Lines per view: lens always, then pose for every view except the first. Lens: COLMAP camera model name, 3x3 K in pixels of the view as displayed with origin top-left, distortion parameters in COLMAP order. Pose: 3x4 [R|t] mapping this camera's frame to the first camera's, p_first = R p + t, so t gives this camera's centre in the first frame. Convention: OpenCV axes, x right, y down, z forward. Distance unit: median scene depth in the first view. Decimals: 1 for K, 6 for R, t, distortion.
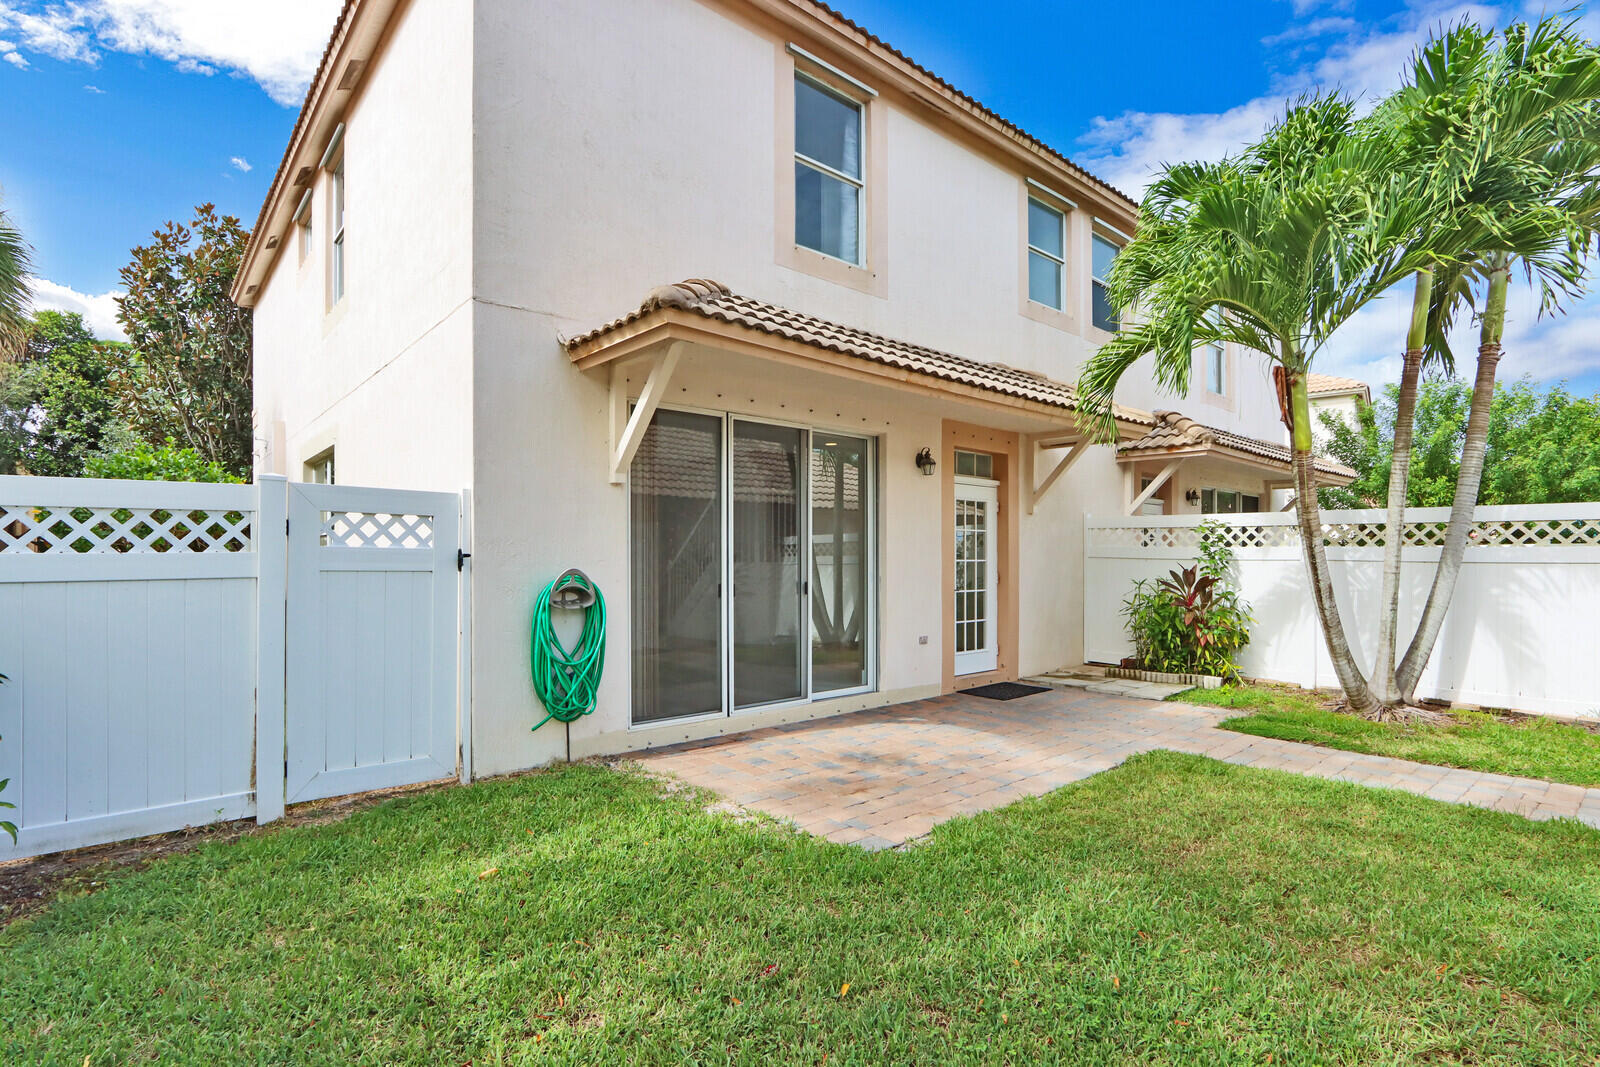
lens RADIAL K [[766.5, 0, 804.0], [0, 766.5, 576.0], [0, 0, 1]] dist [-0.018808, -0.000113]
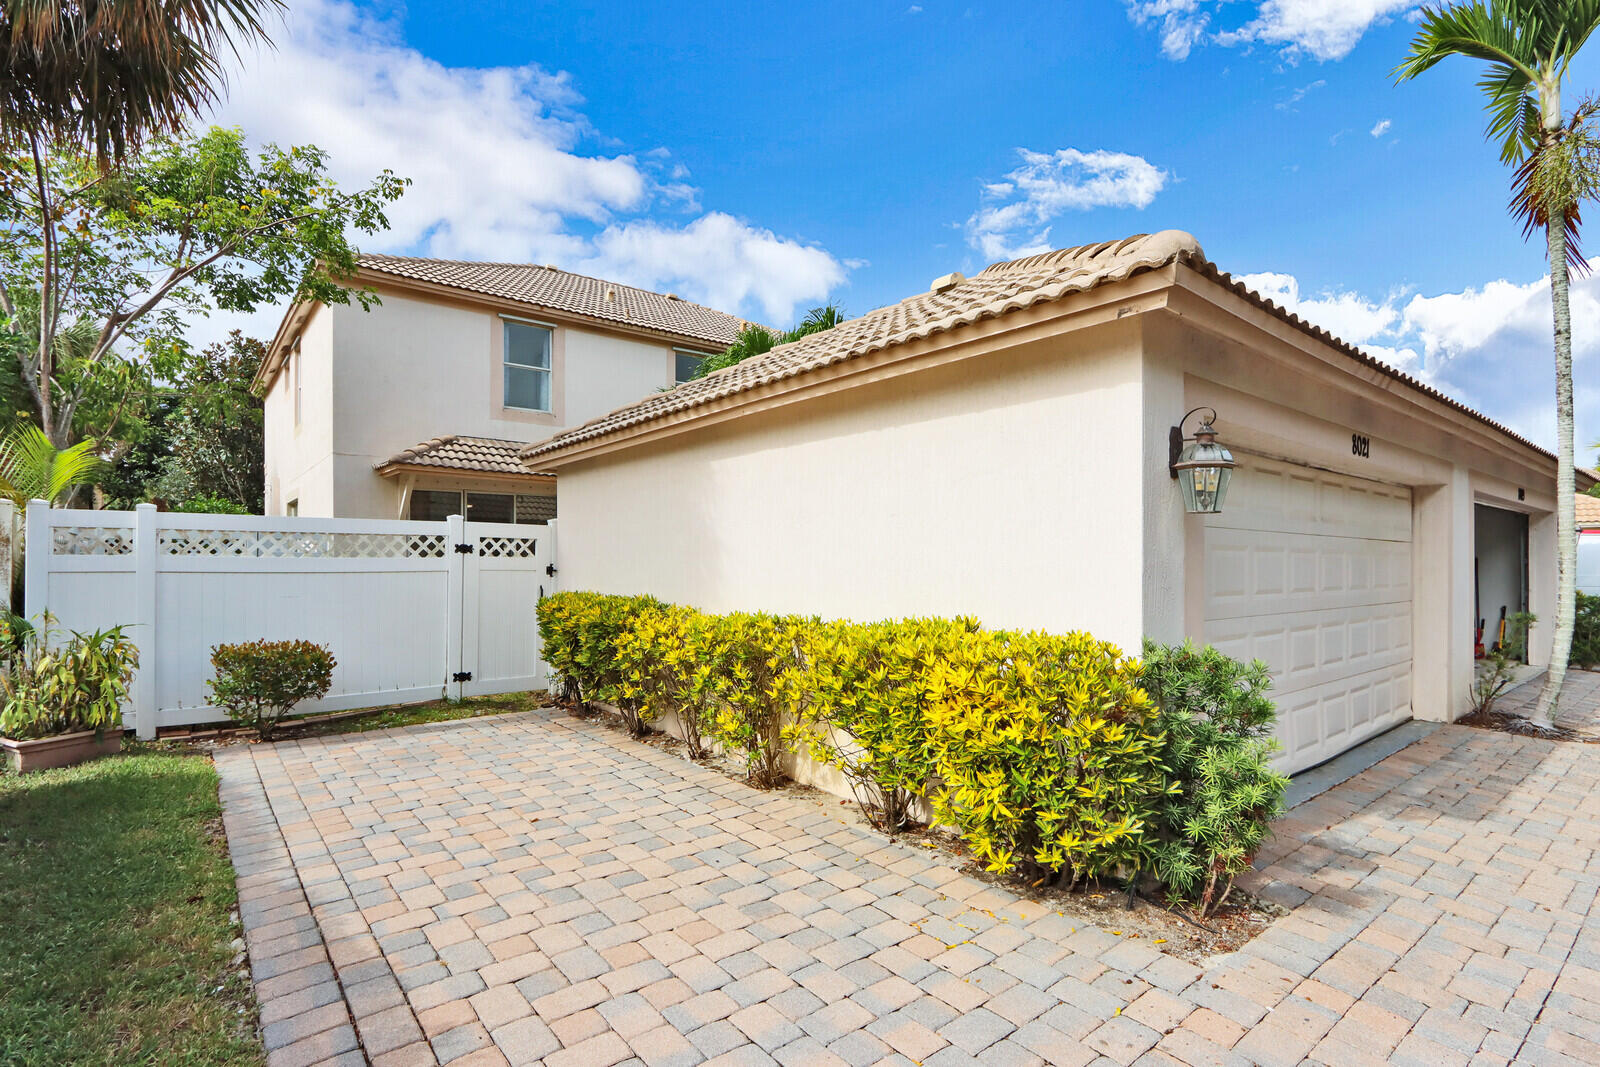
lens RADIAL K [[766.5, 0, 804.0], [0, 766.5, 576.0], [0, 0, 1]] dist [-0.018808, -0.000113]
pose [[0.999404, -0.001444, -0.034486, 0.584700], [0.001316, 0.999992, -0.003757, 0.022474], [0.034492, 0.003709, 0.999398, -0.699847]]
